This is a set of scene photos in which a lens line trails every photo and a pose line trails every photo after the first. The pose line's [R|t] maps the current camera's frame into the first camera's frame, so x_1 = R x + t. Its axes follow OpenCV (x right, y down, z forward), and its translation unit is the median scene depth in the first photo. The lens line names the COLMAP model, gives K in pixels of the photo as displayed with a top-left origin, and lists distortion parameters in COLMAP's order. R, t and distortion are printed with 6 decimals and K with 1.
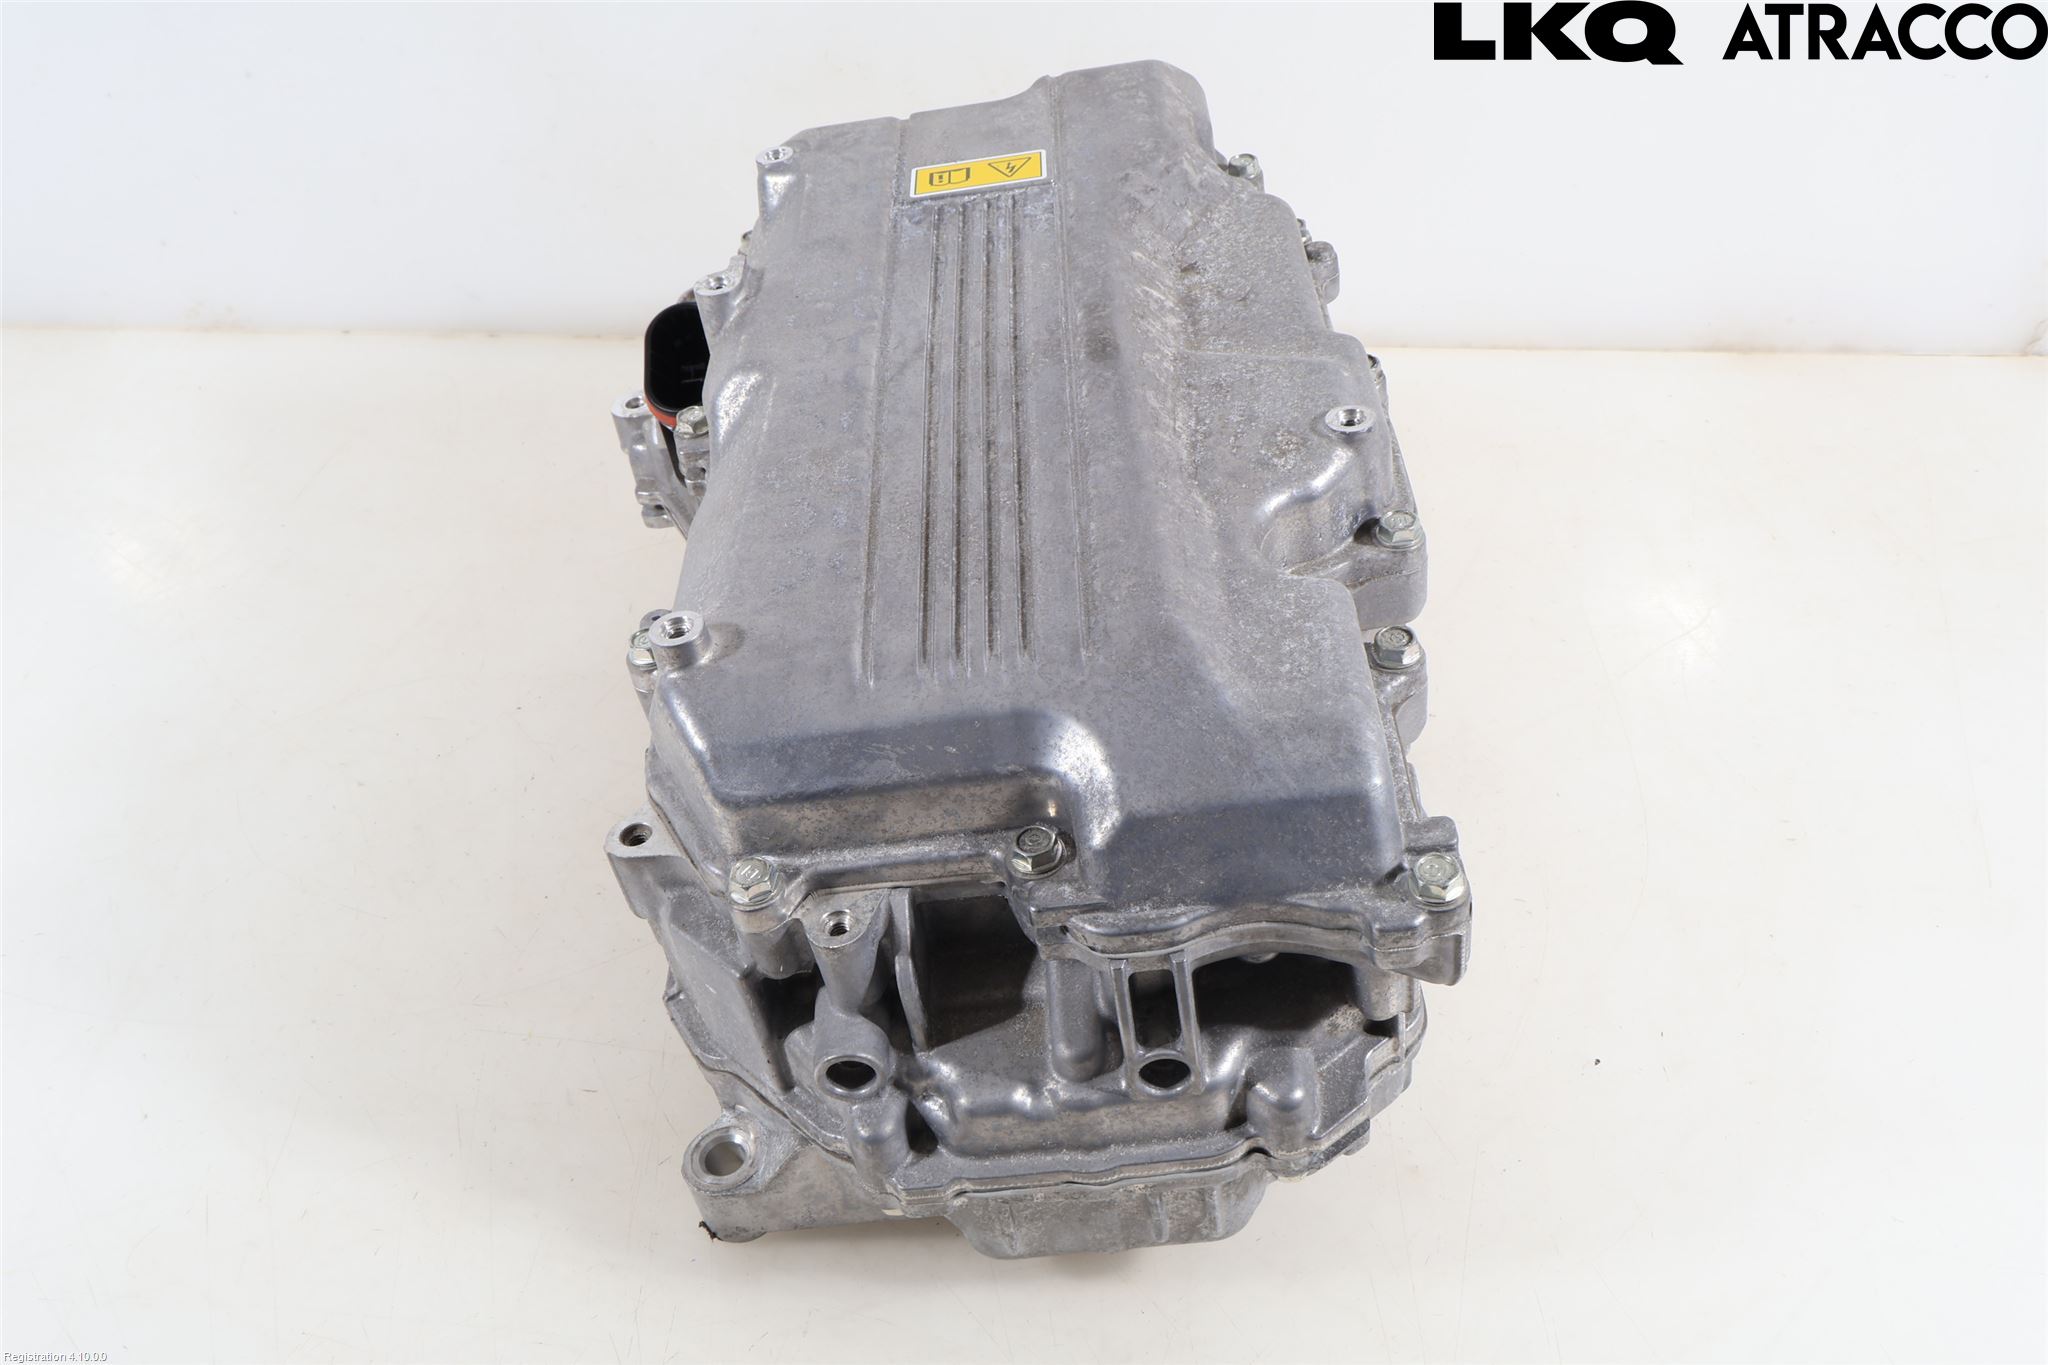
lens RADIAL K [[1897.3, 0, 1022.7], [0, 1897.3, 682.8], [0, 0, 1]] dist [0.001892, 0.000000]
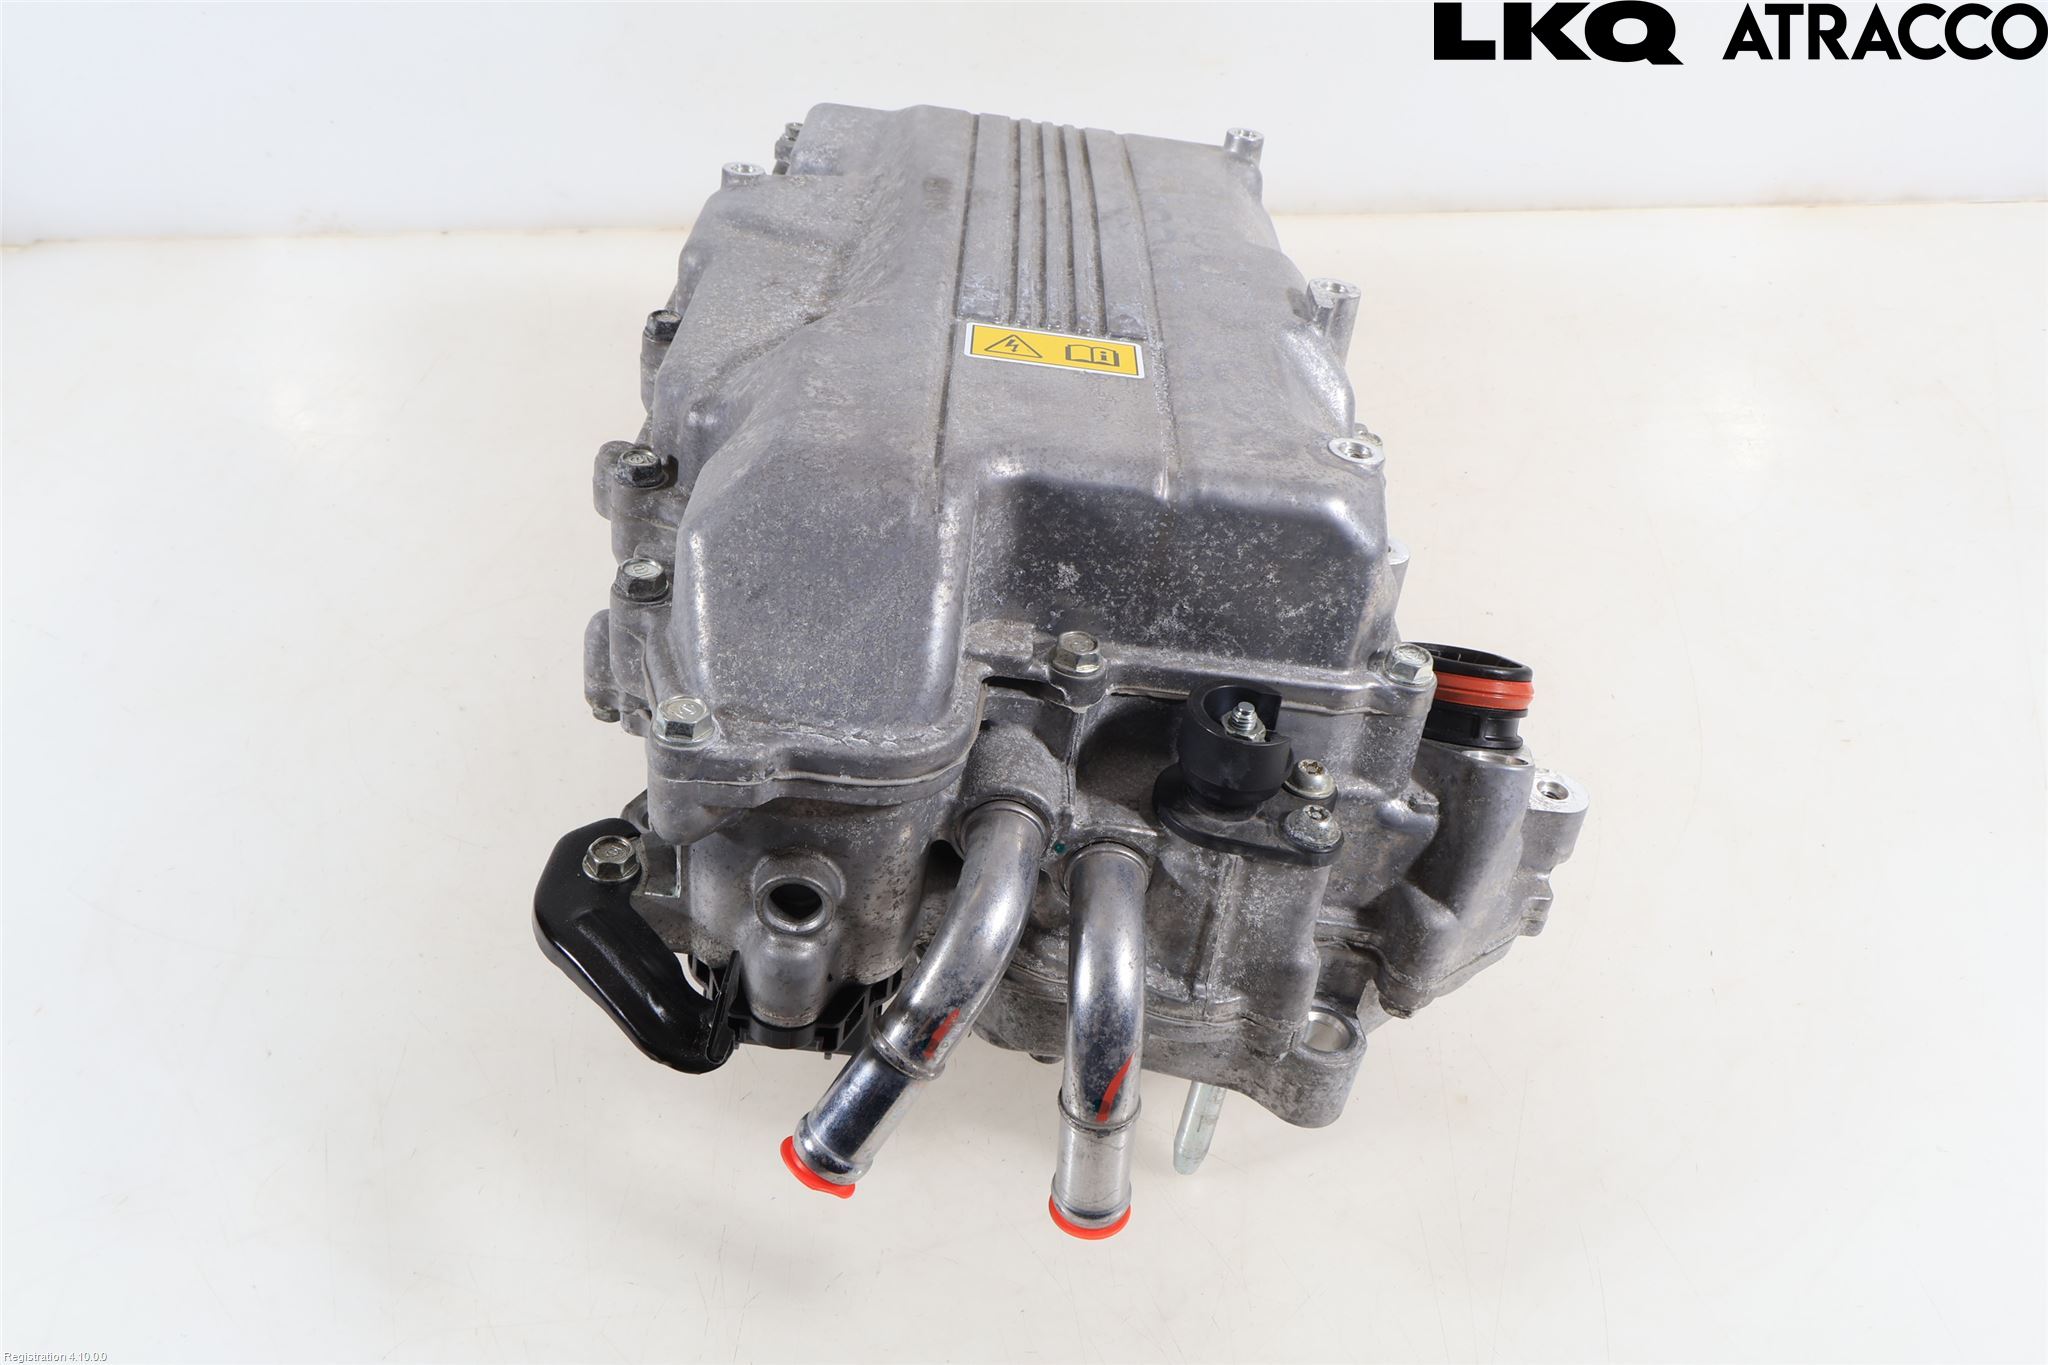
lens RADIAL K [[1715.2, 0, 1022.5], [0, 1715.2, 682.1], [0, 0, 1]] dist [-0.000800, -0.000113]
pose [[-0.999766, -0.000232, 0.021643, -0.025826], [0.020632, 0.292073, 0.956174, -0.902731], [-0.006543, 0.956396, -0.292000, 1.346690]]
